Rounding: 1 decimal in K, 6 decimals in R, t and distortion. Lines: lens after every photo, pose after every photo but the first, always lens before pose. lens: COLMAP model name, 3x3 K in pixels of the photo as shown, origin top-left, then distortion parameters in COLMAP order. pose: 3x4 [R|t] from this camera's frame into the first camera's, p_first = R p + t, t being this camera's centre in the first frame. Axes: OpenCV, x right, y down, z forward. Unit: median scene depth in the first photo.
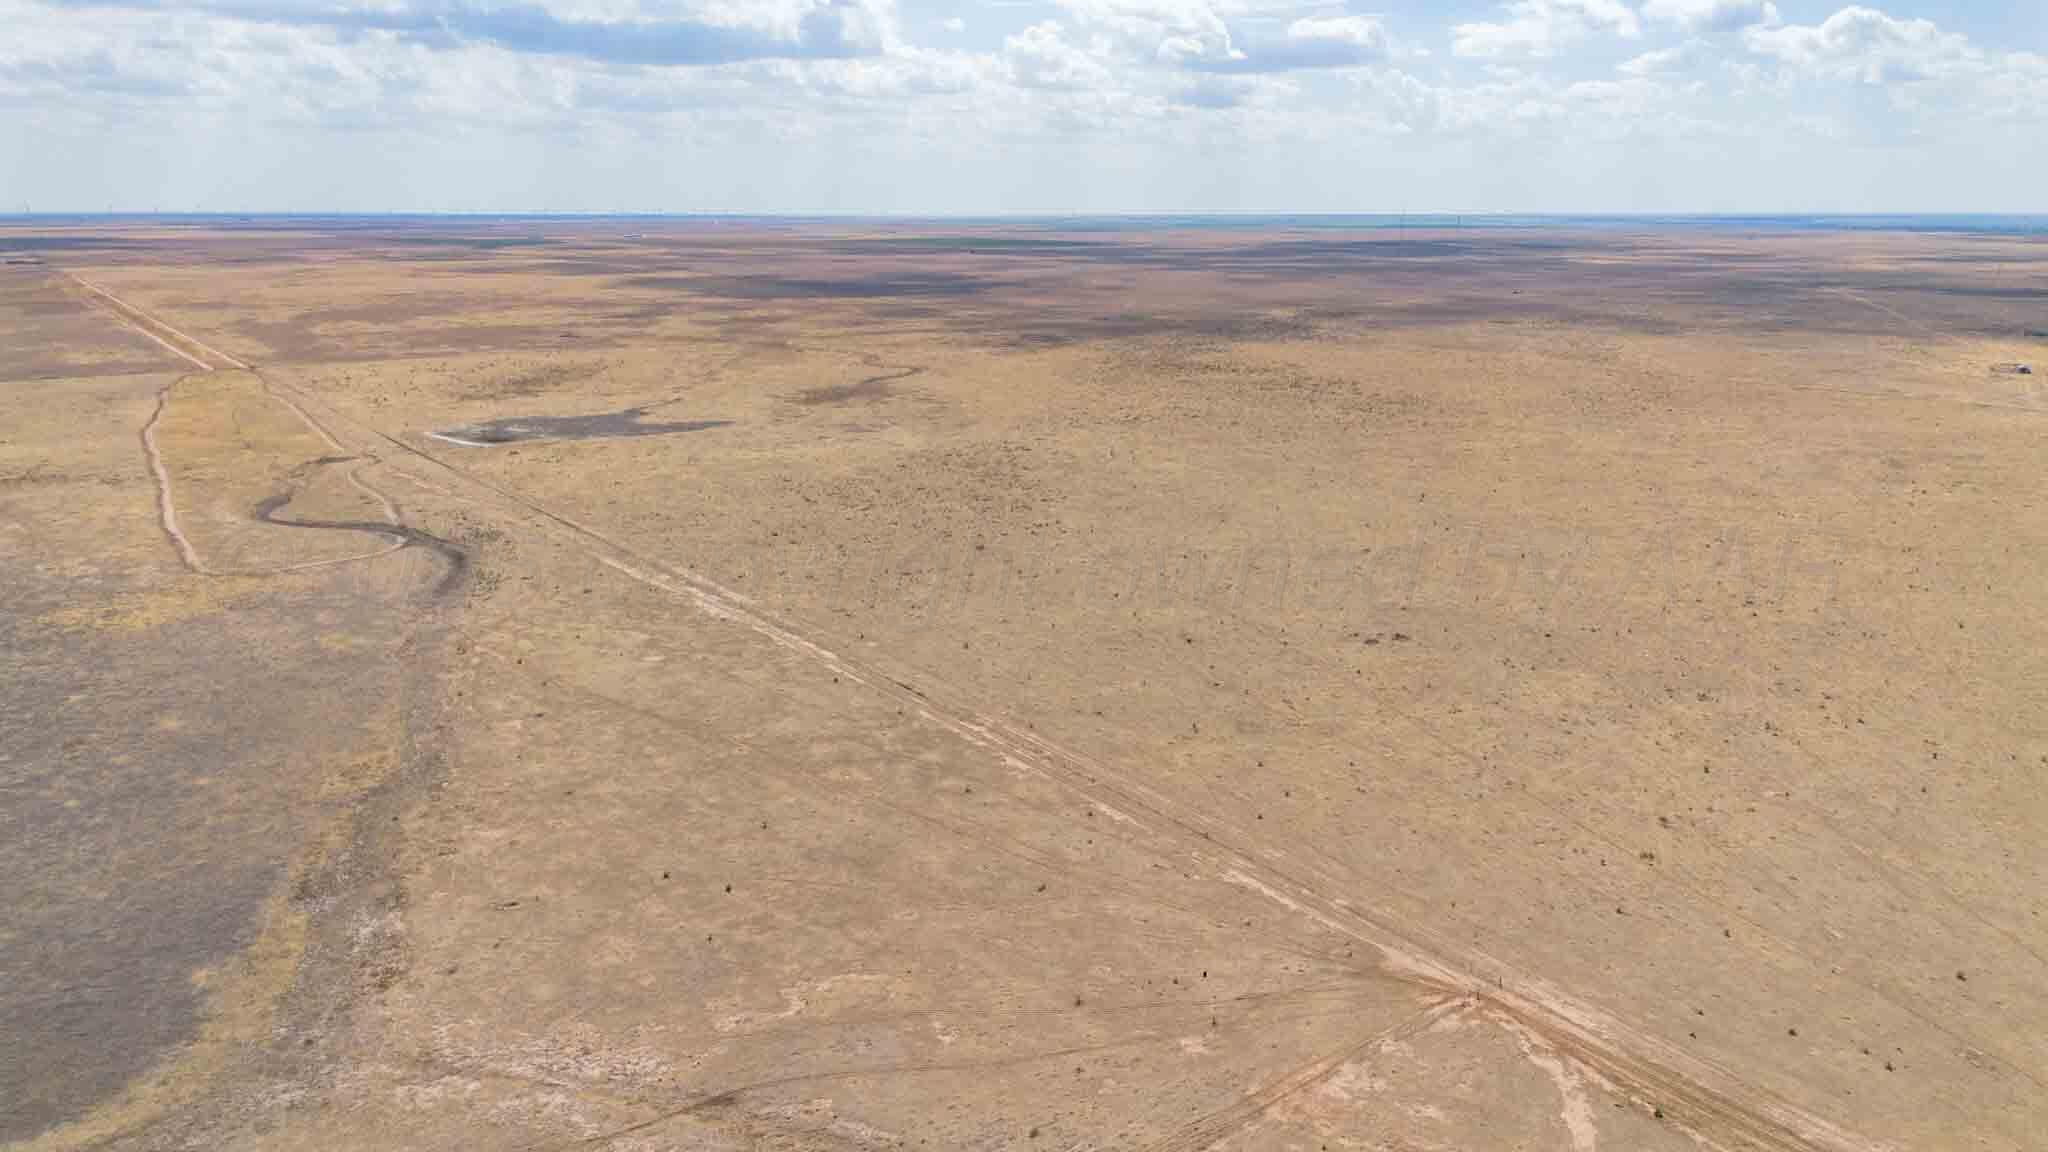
lens RADIAL K [[1456.9, 0, 1024.8], [0, 1456.9, 567.6], [0, 0, 1]] dist [0.065500, -0.063691]
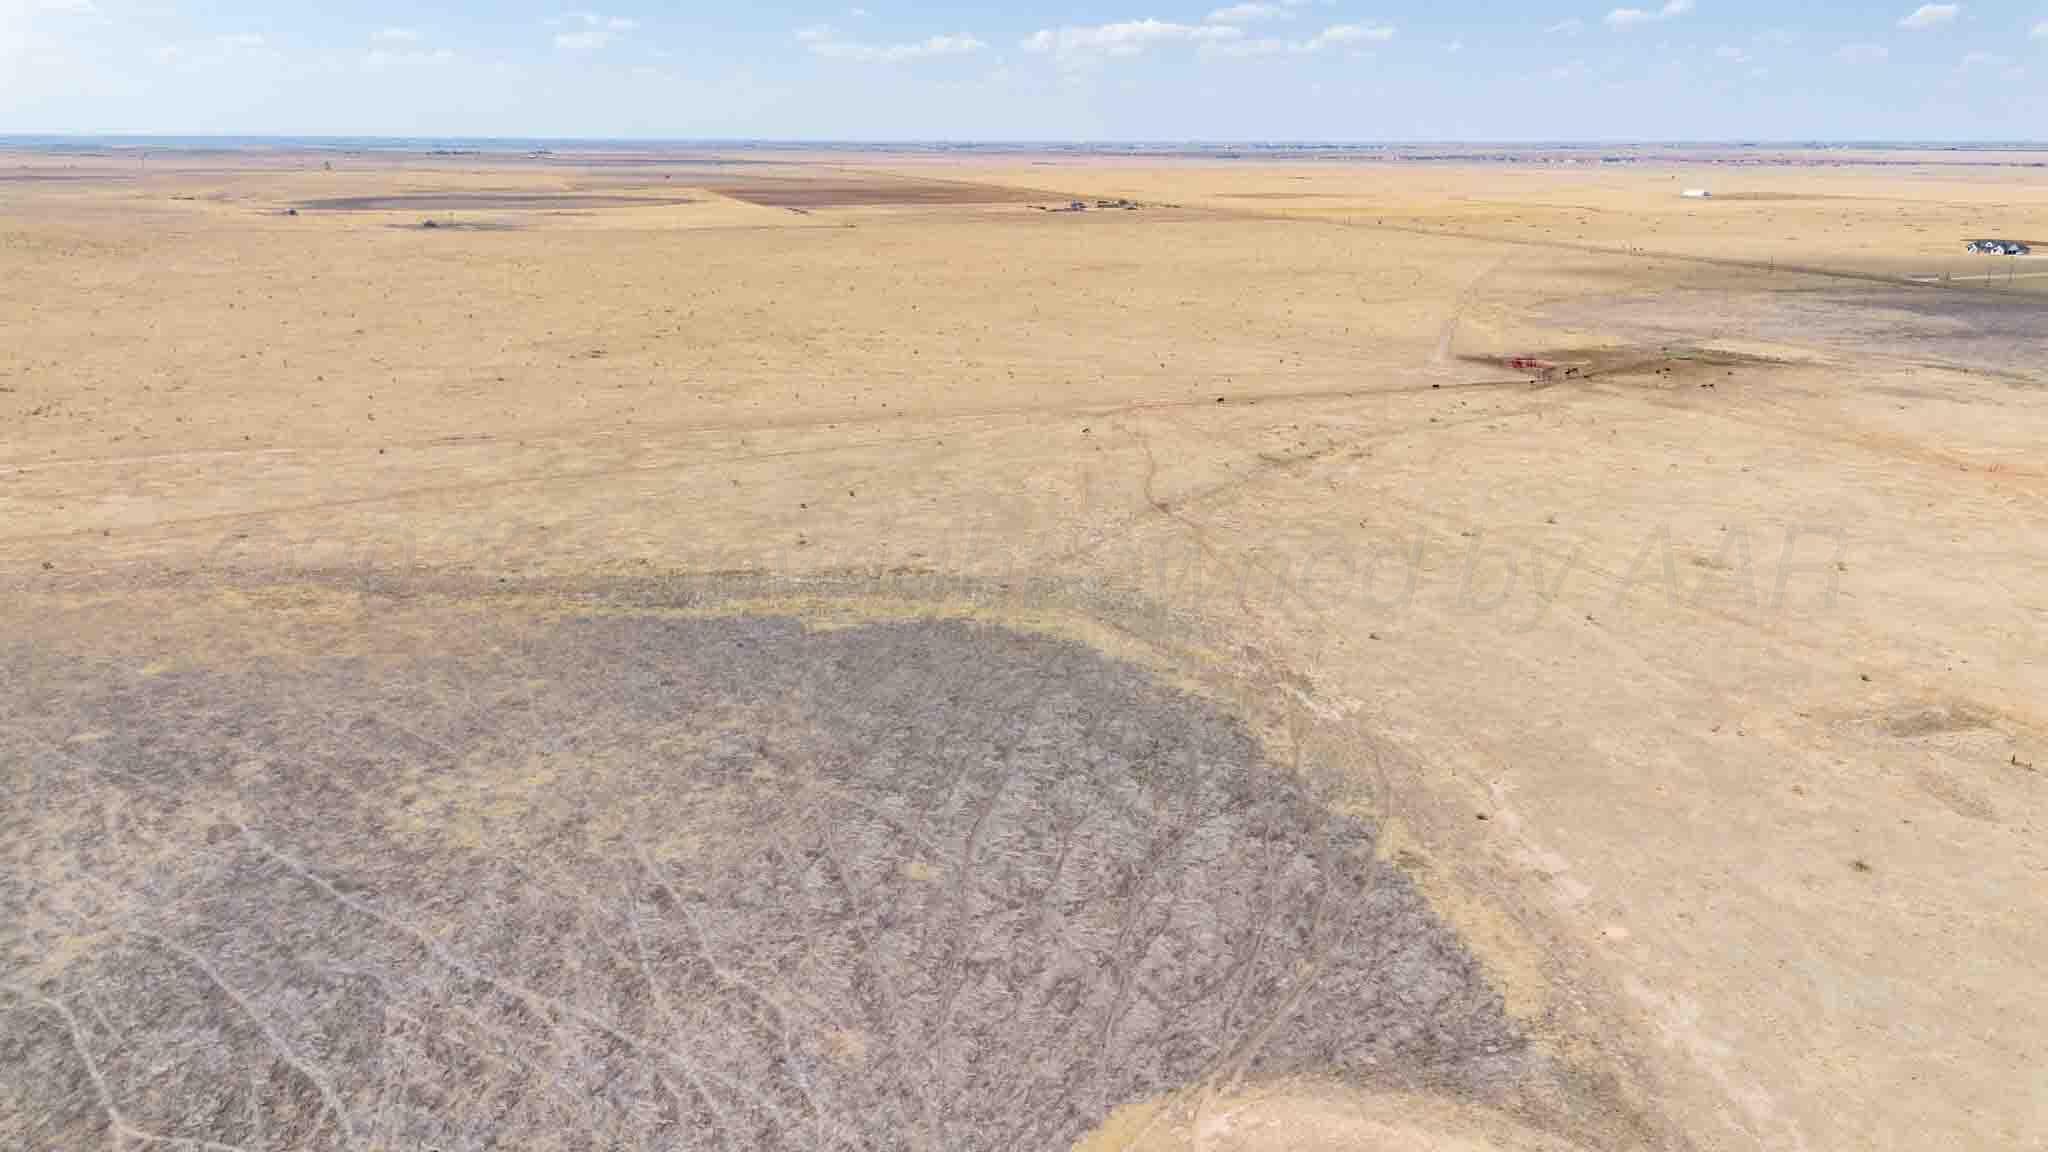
lens RADIAL K [[1456.9, 0, 1024.8], [0, 1456.9, 567.6], [0, 0, 1]] dist [0.065500, -0.063691]
pose [[0.272323, -0.271370, 0.923146, -0.870761], [0.226641, 0.950502, 0.212554, 0.043338], [-0.935133, 0.151339, 0.320347, 0.363398]]
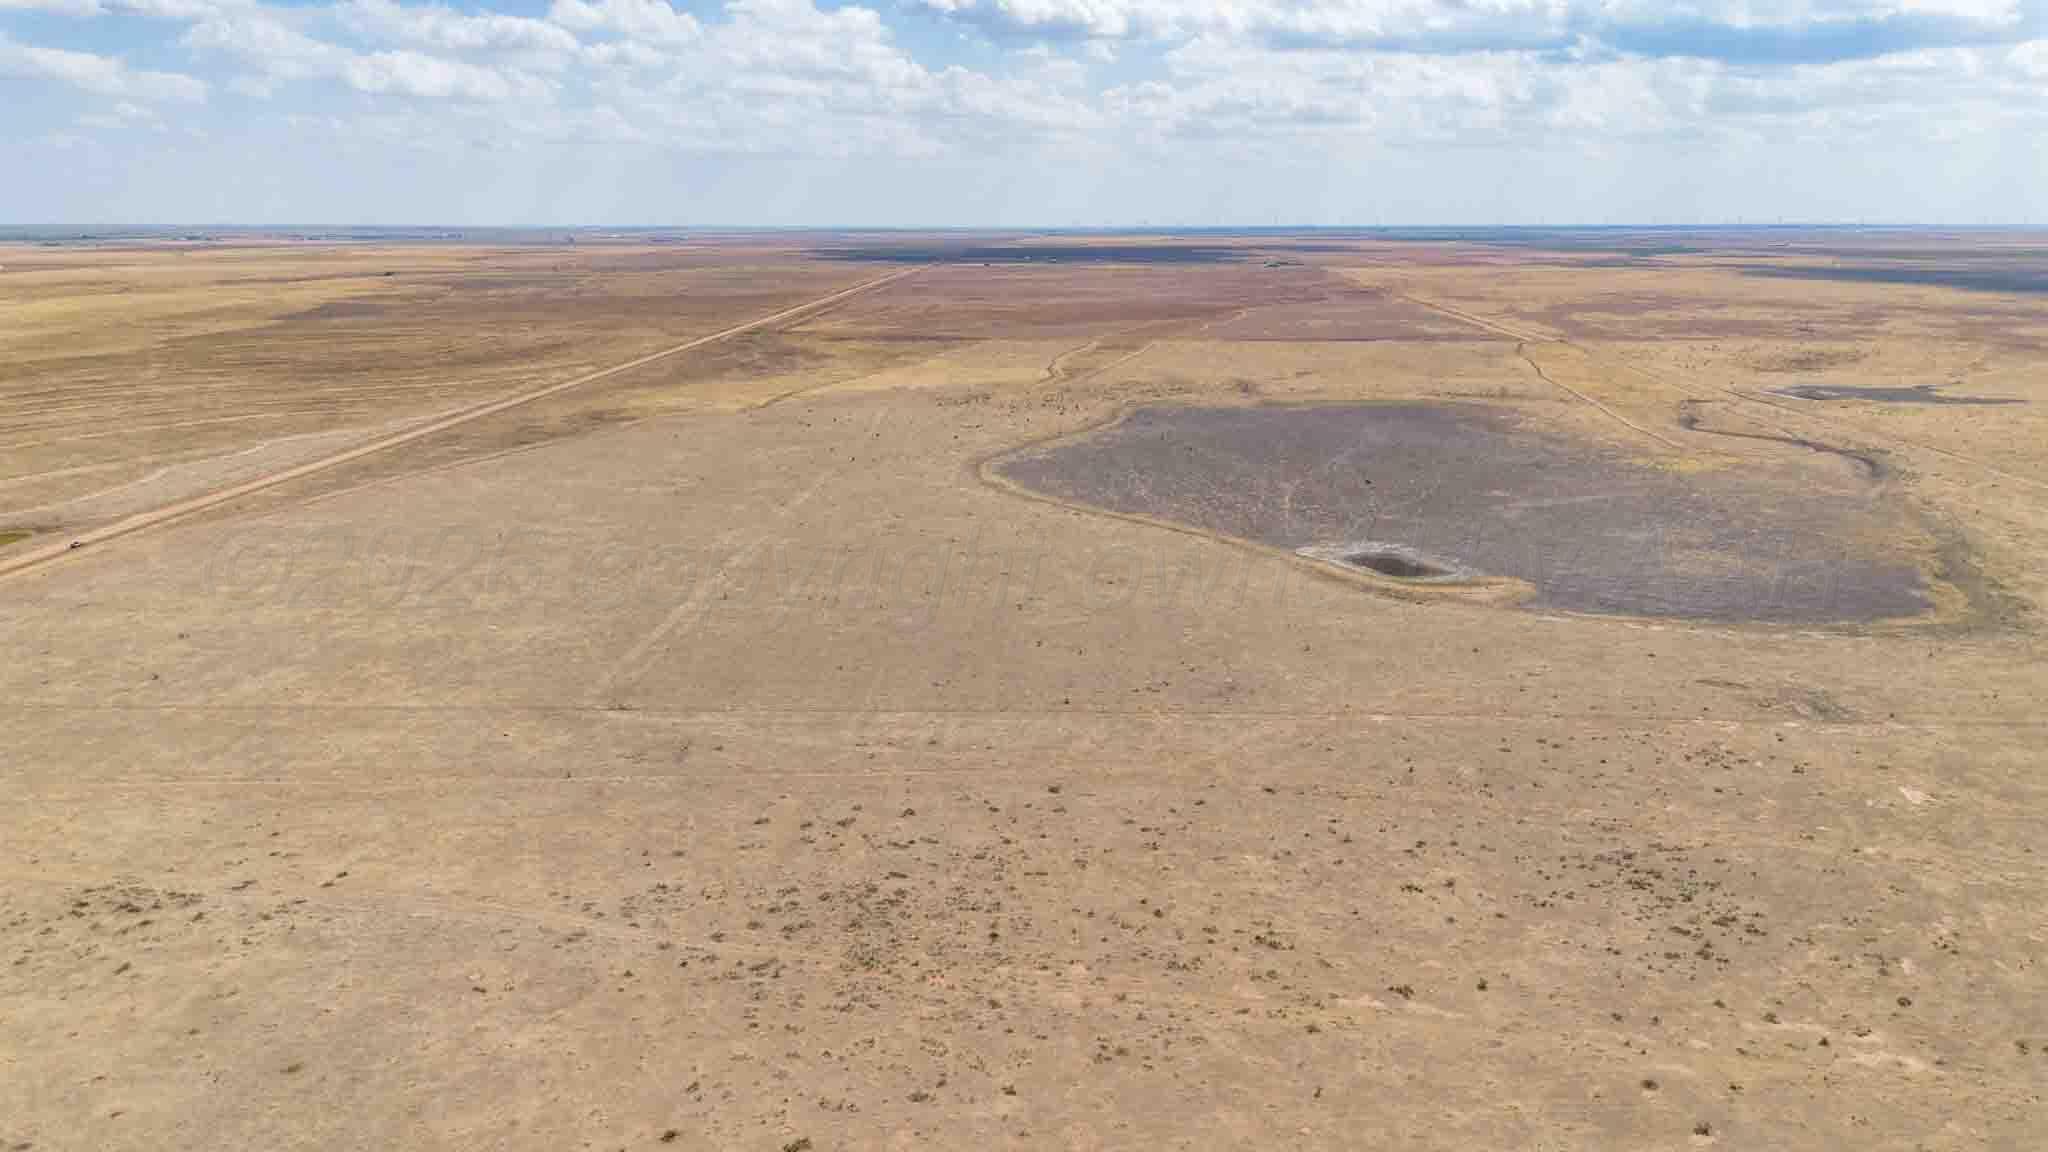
lens RADIAL K [[1456.9, 0, 1024.8], [0, 1456.9, 567.6], [0, 0, 1]] dist [0.065500, -0.063691]
pose [[0.769879, 0.148405, -0.620696, -0.153195], [-0.152736, 0.987169, 0.046581, 0.210471], [0.619644, 0.058941, 0.782667, -0.844615]]
